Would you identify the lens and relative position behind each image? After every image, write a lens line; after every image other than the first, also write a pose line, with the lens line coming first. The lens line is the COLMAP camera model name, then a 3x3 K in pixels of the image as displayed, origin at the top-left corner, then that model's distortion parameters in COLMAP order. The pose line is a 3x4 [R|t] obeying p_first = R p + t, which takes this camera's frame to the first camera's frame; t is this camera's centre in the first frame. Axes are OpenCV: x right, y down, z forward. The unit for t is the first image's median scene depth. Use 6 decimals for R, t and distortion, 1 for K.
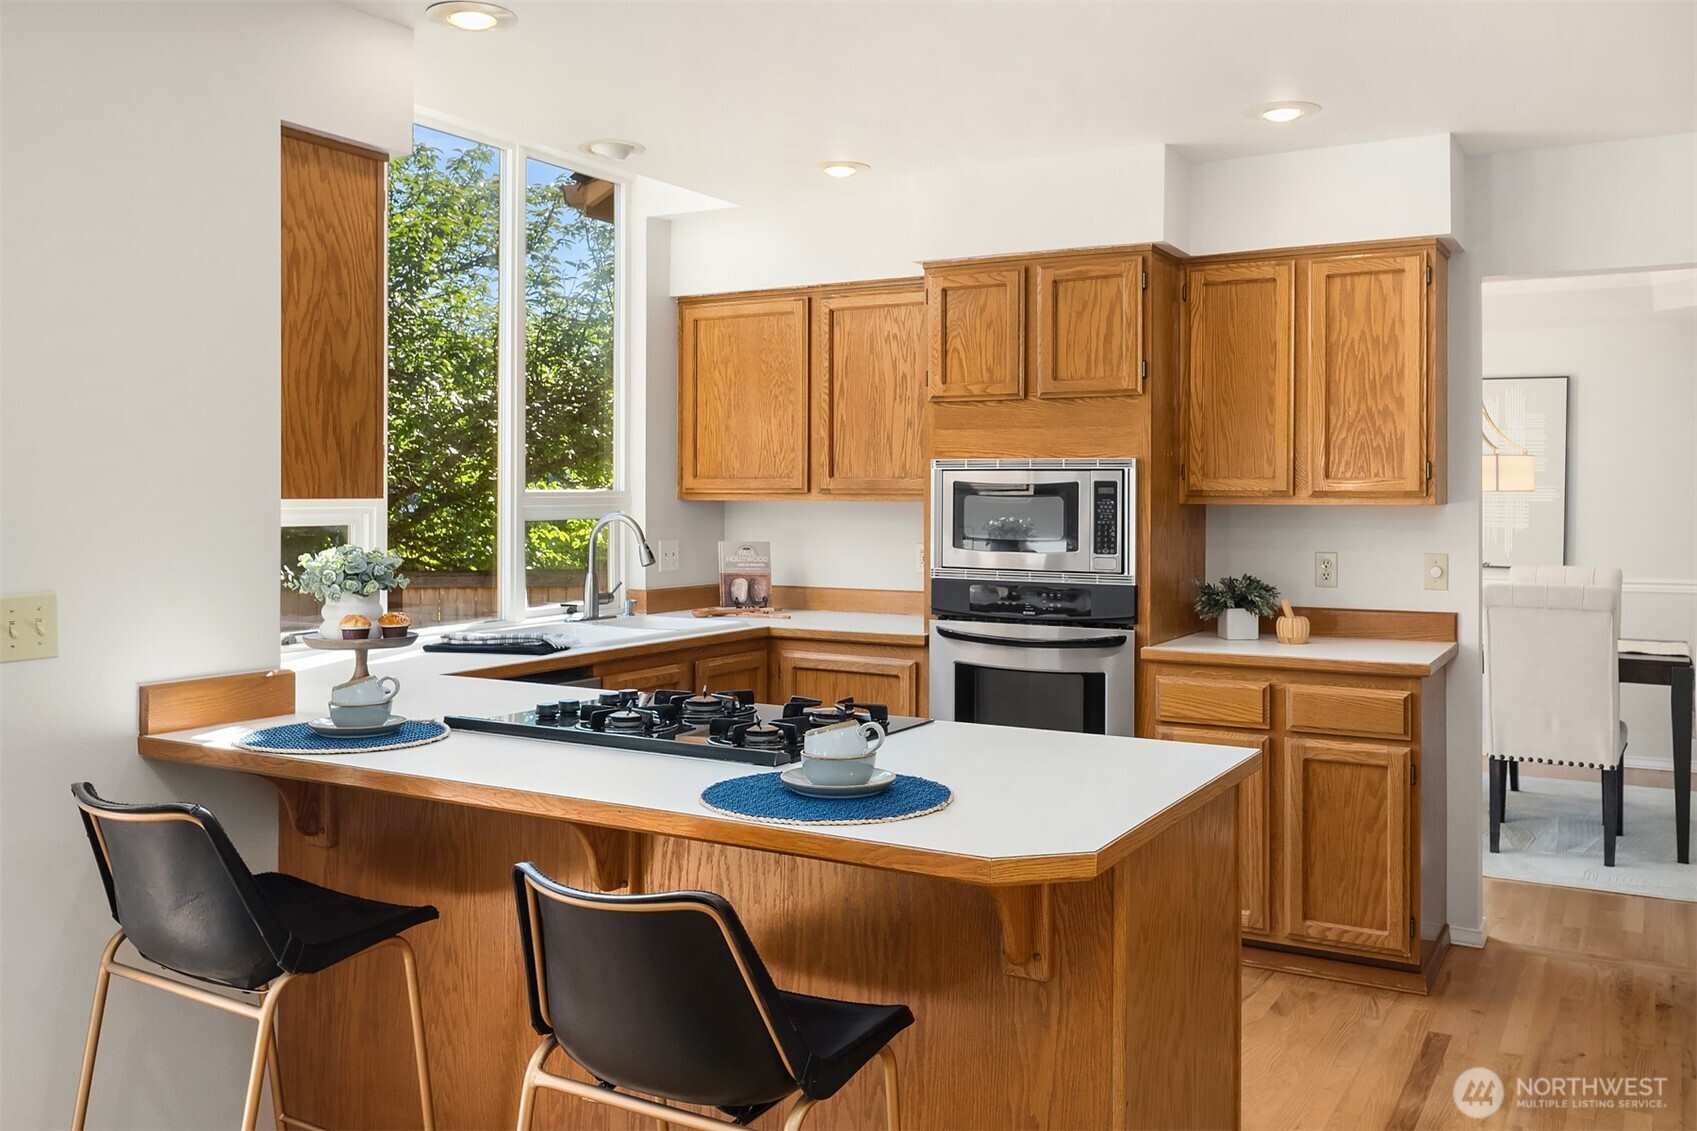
lens RADIAL K [[1413.6, 0, 855.3], [0, 1413.6, 497.1], [0, 0, 1]] dist [0.008292, 0.005800]
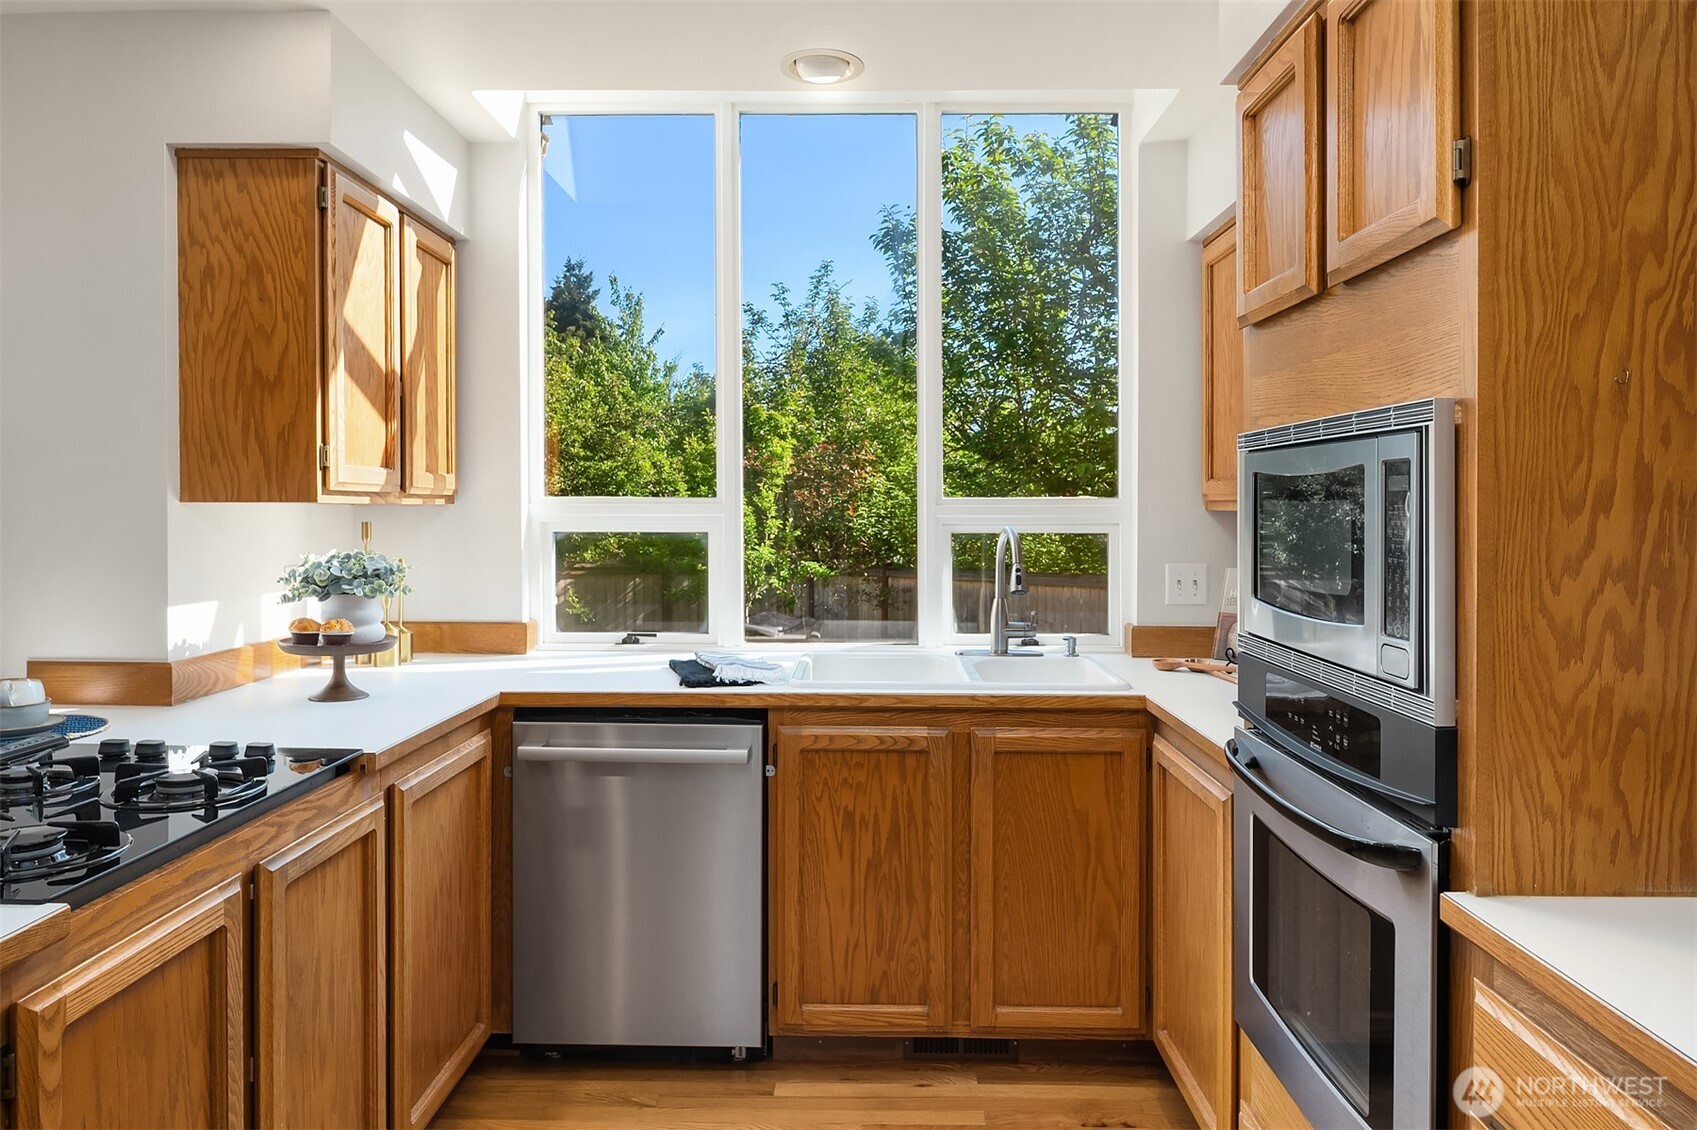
lens RADIAL K [[1124.5, 0, 848.8], [0, 1124.5, 513.7], [0, 0, 1]] dist [0.004118, 0.000093]
pose [[0.477434, 0.005258, -0.878652, 0.386583], [-0.002325, 0.999986, 0.004721, 0.003199], [0.878665, -0.000211, 0.477440, 0.700569]]
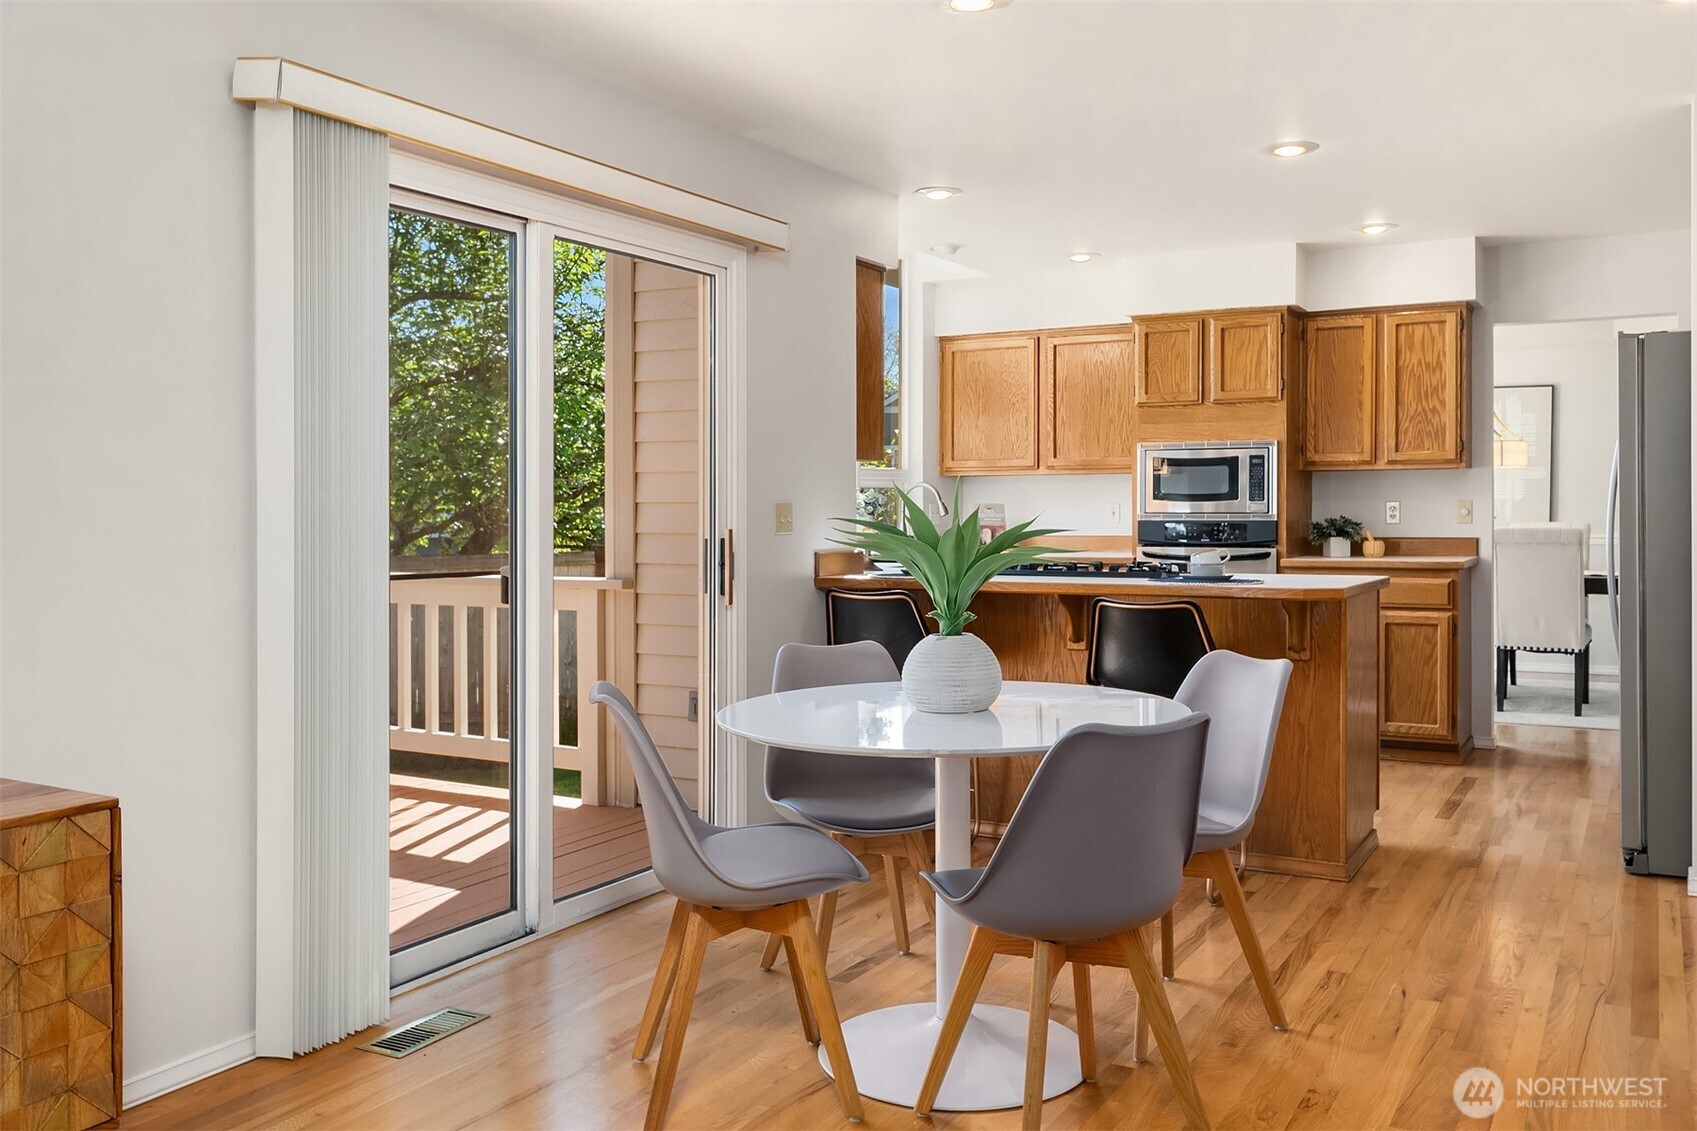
lens RADIAL K [[1406.6, 0, 854.2], [0, 1406.6, 528.3], [0, 0, 1]] dist [0.008893, -0.000573]
pose [[0.999971, -0.007549, 0.000275, -0.272471], [0.007545, 0.999874, 0.013984, 0.044895], [-0.000381, -0.013981, 0.999902, -0.573035]]
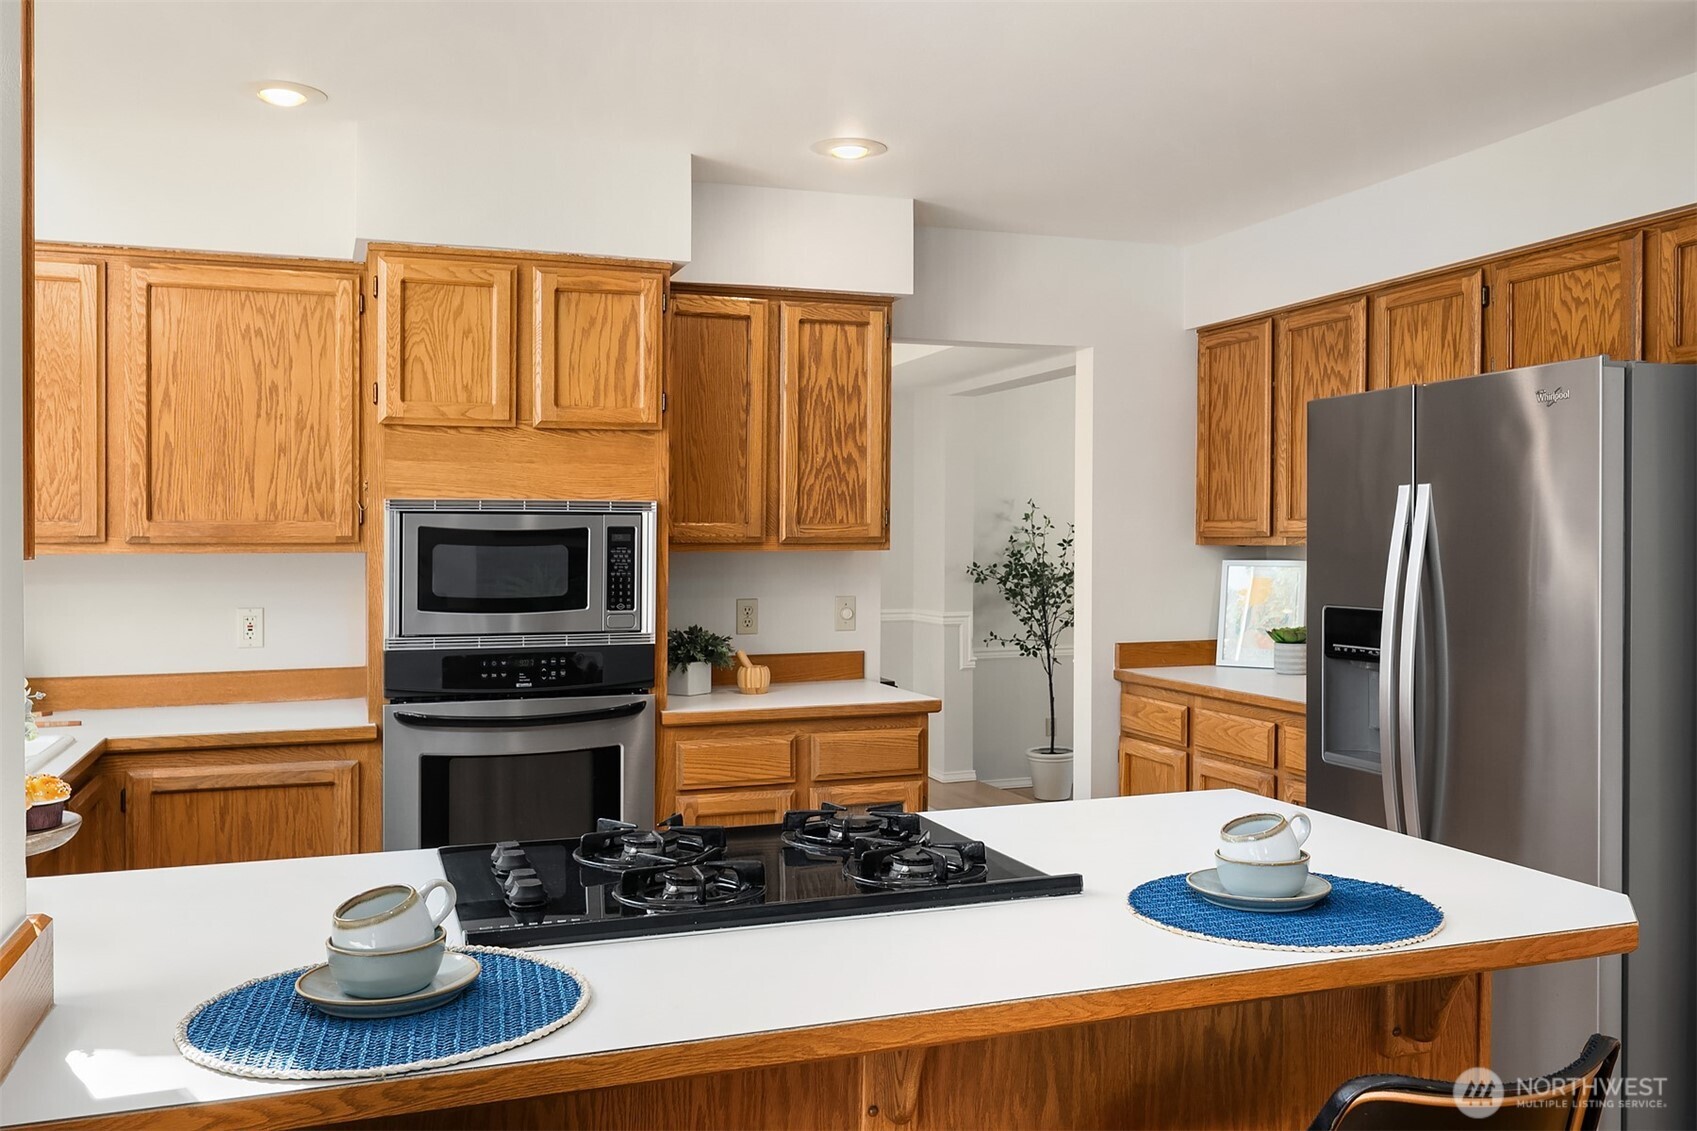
lens RADIAL K [[1400.7, 0, 848.5], [0, 1400.7, 565.5], [0, 0, 1]] dist [0.007192, 0.003115]
pose [[0.654548, -0.019621, 0.755766, -0.381628], [0.006517, 0.999772, 0.020312, -0.003994], [-0.755992, -0.008369, 0.654527, 0.322204]]
